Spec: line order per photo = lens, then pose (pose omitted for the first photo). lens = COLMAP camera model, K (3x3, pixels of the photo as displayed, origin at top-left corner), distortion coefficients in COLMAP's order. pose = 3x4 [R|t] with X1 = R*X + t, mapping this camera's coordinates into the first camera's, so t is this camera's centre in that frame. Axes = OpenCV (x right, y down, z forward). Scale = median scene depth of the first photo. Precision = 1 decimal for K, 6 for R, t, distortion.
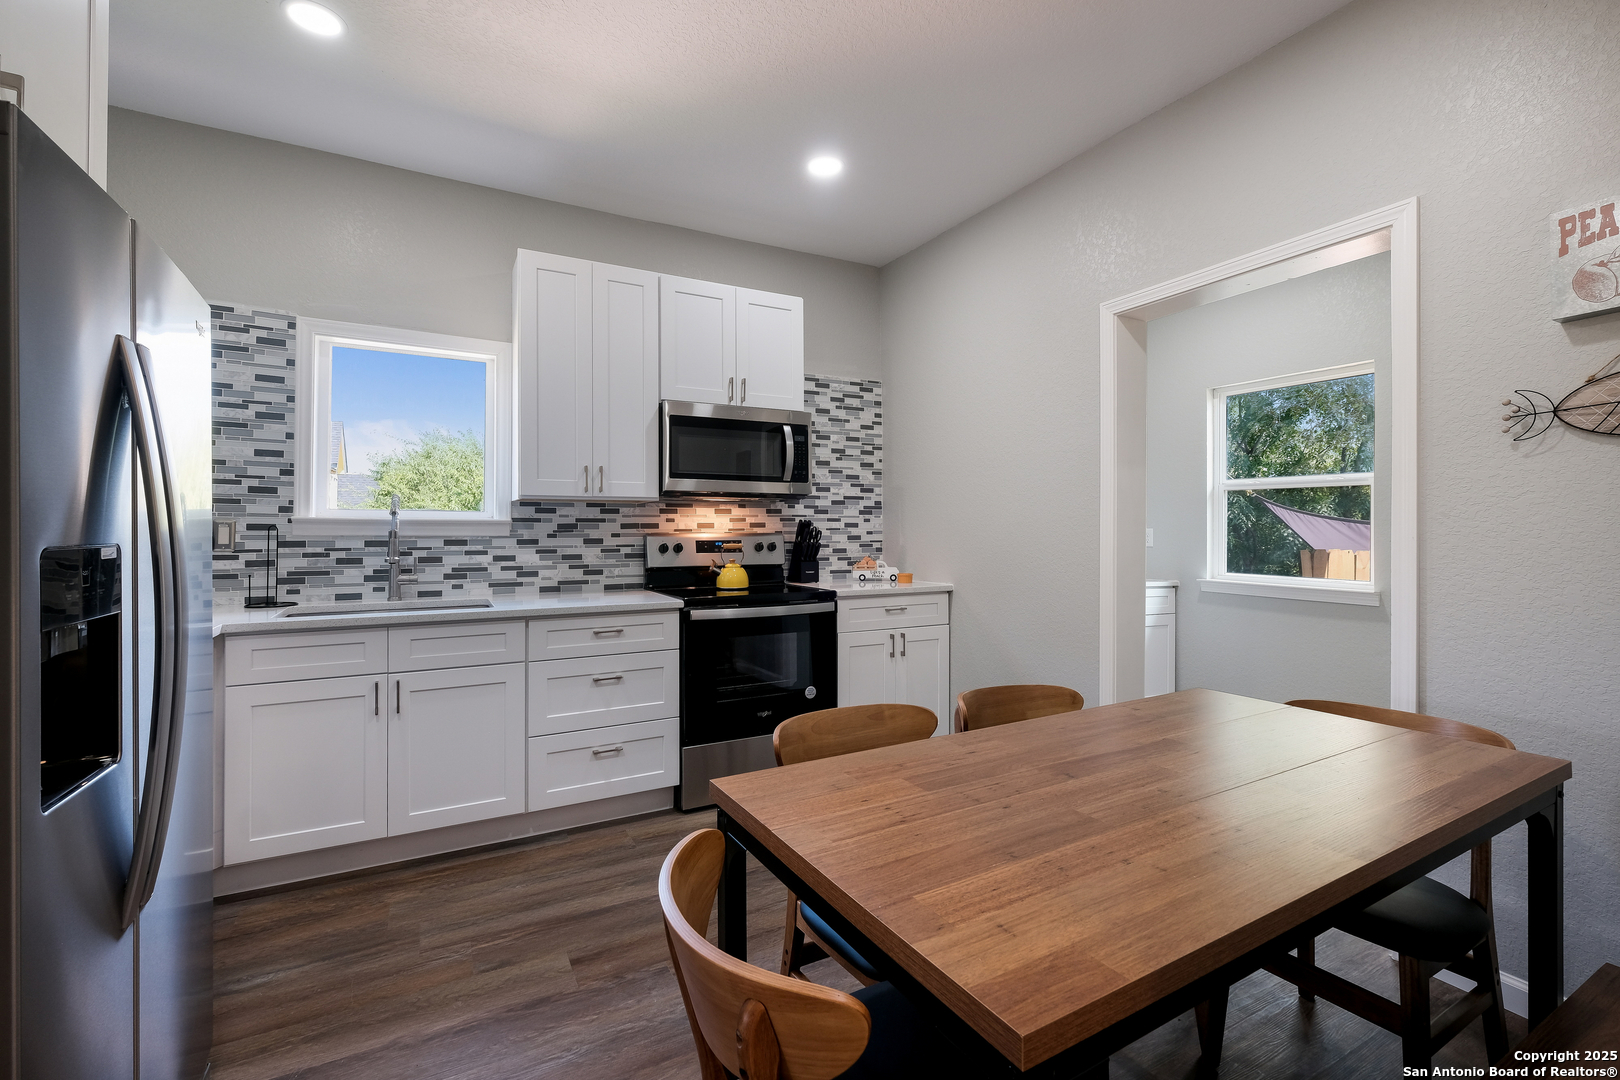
lens RADIAL K [[714.4, 0, 804.2], [0, 714.4, 520.0], [0, 0, 1]] dist [0.001589, 0.000175]
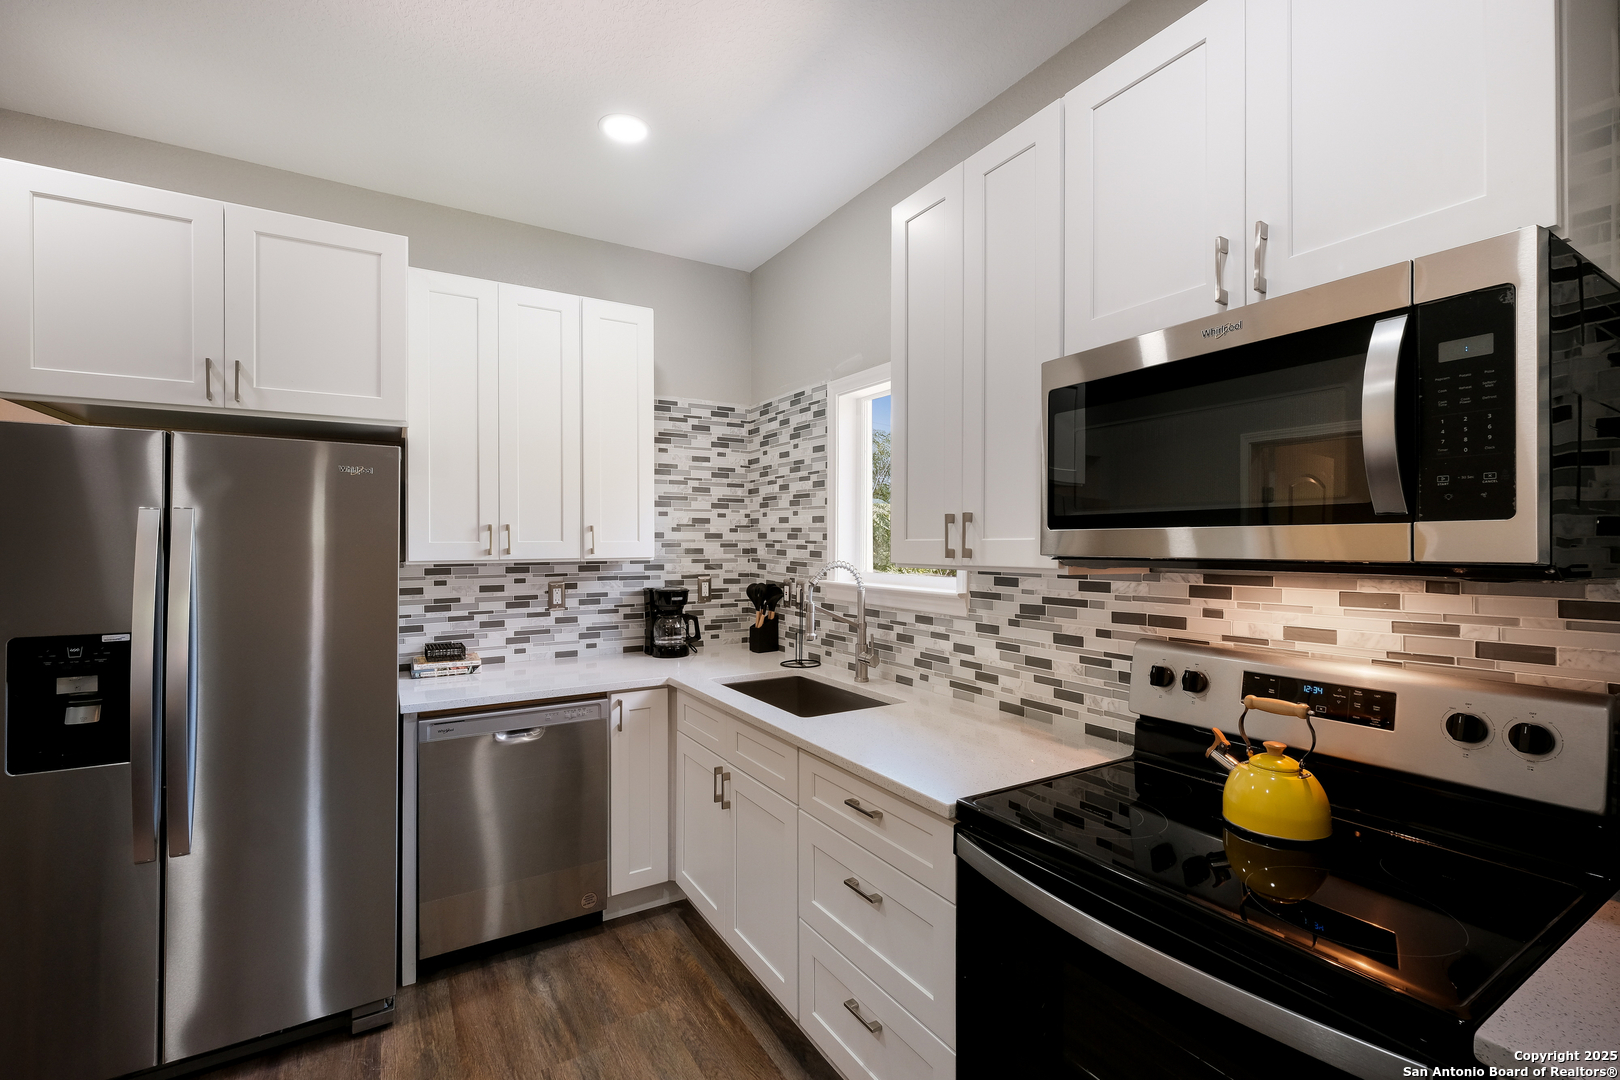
lens RADIAL K [[700.9, 0, 810.0], [0, 700.9, 540.0], [0, 0, 1]] dist [-0.000295, -0.000016]
pose [[0.071940, -0.014403, -0.997305, 0.244397], [-0.004693, 0.999880, -0.014779, -0.040347], [0.997398, 0.005743, 0.071864, 0.784224]]
